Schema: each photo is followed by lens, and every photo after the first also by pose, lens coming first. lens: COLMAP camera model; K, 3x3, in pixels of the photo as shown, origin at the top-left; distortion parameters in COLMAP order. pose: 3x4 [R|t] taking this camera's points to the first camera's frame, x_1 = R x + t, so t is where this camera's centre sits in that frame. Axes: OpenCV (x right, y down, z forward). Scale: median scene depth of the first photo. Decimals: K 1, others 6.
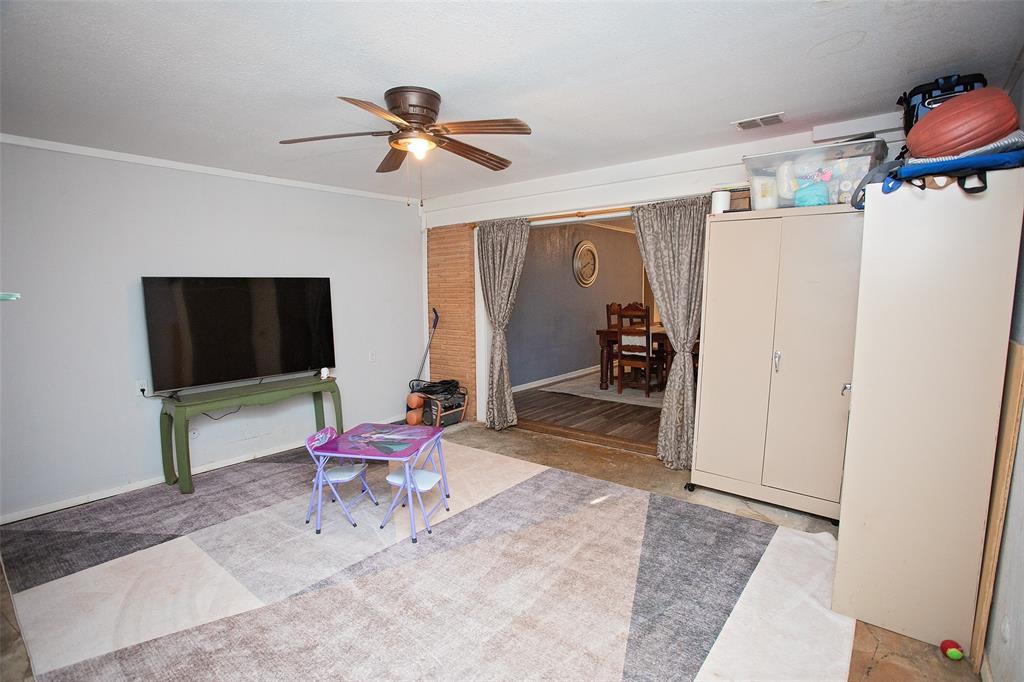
lens RADIAL K [[497.9, 0, 510.2], [0, 497.9, 343.9], [0, 0, 1]] dist [-0.044833, 0.015229]
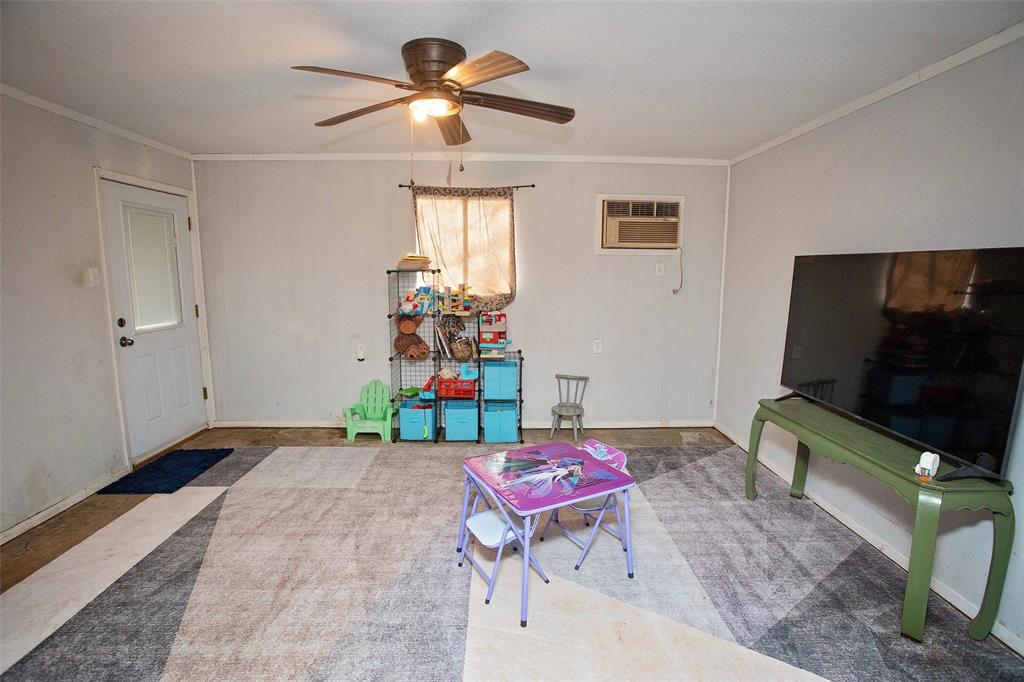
lens RADIAL K [[497.9, 0, 509.8], [0, 497.9, 343.5], [0, 0, 1]] dist [-0.044833, 0.015229]
pose [[-0.761574, 0.106620, -0.639247, 0.252463], [-0.070029, 0.967060, 0.244726, -0.181516], [0.644283, 0.231143, -0.729021, 1.482581]]
